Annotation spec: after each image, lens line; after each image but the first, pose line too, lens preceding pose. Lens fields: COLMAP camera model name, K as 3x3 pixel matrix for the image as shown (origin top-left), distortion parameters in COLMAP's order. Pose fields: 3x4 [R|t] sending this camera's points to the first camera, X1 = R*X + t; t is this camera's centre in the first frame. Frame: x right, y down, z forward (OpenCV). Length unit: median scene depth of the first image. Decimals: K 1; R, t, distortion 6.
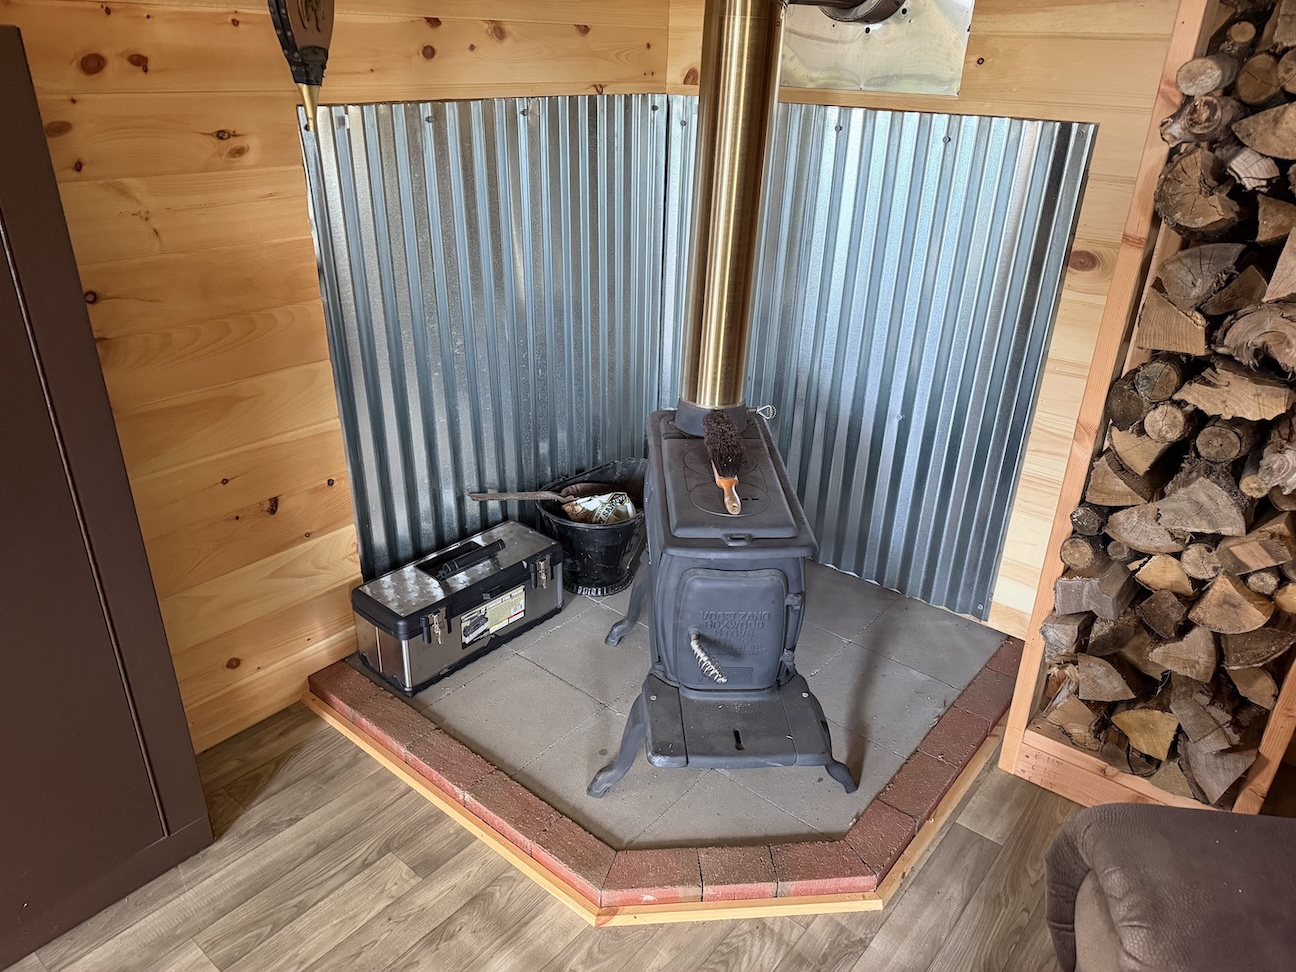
lens RADIAL K [[904.0, 0, 645.3], [0, 904.0, 486.8], [0, 0, 1]] dist [0.023592, -0.037596]
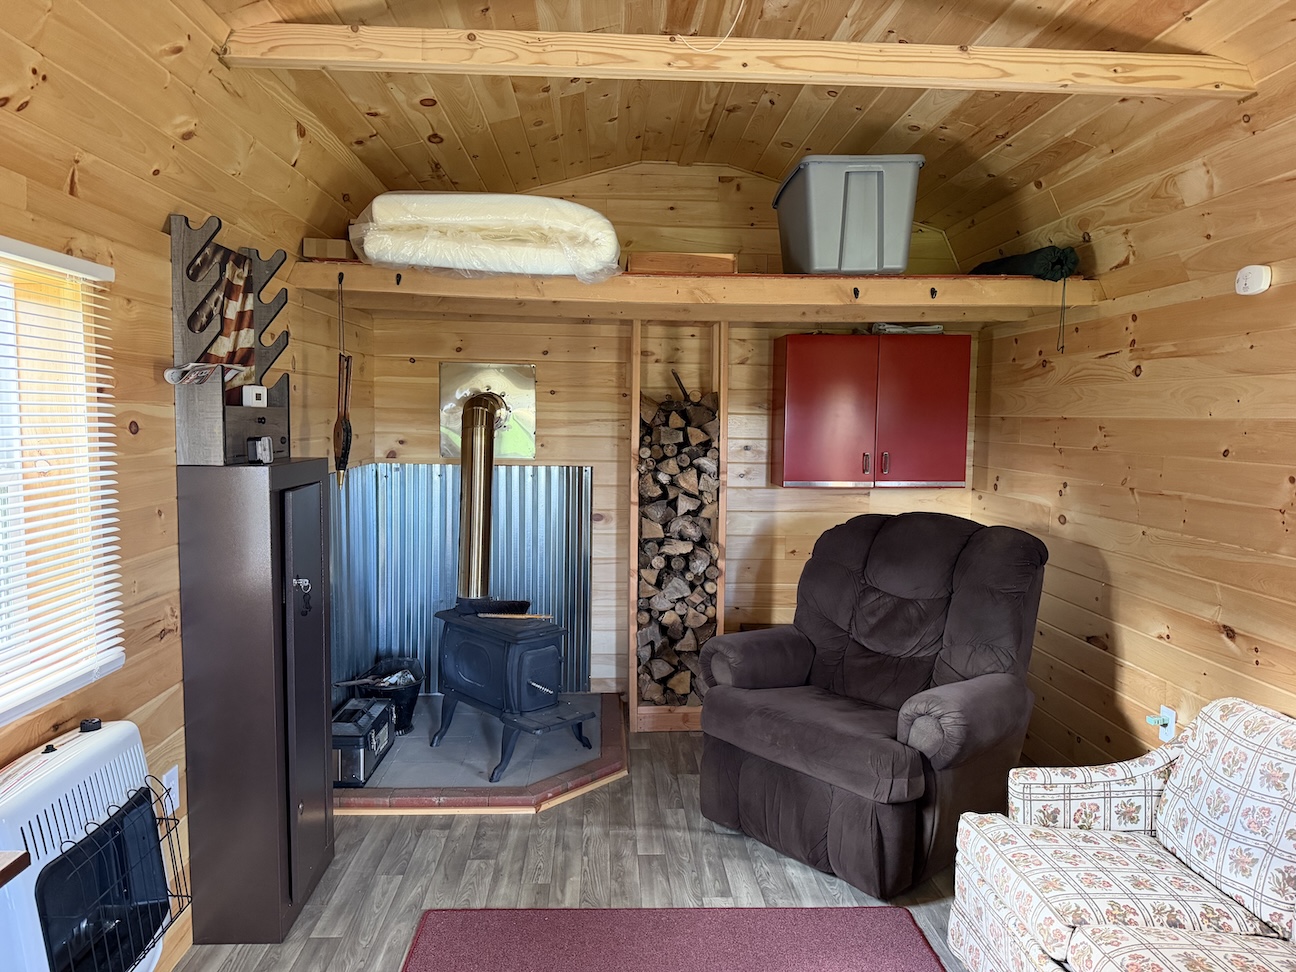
lens RADIAL K [[904.0, 0, 644.3], [0, 904.0, 474.5], [0, 0, 1]] dist [0.023592, -0.037596]
pose [[0.737301, -0.059708, 0.672921, -1.294982], [0.295231, 0.924413, -0.241454, 0.331542], [-0.607640, 0.376691, 0.699198, -1.019198]]
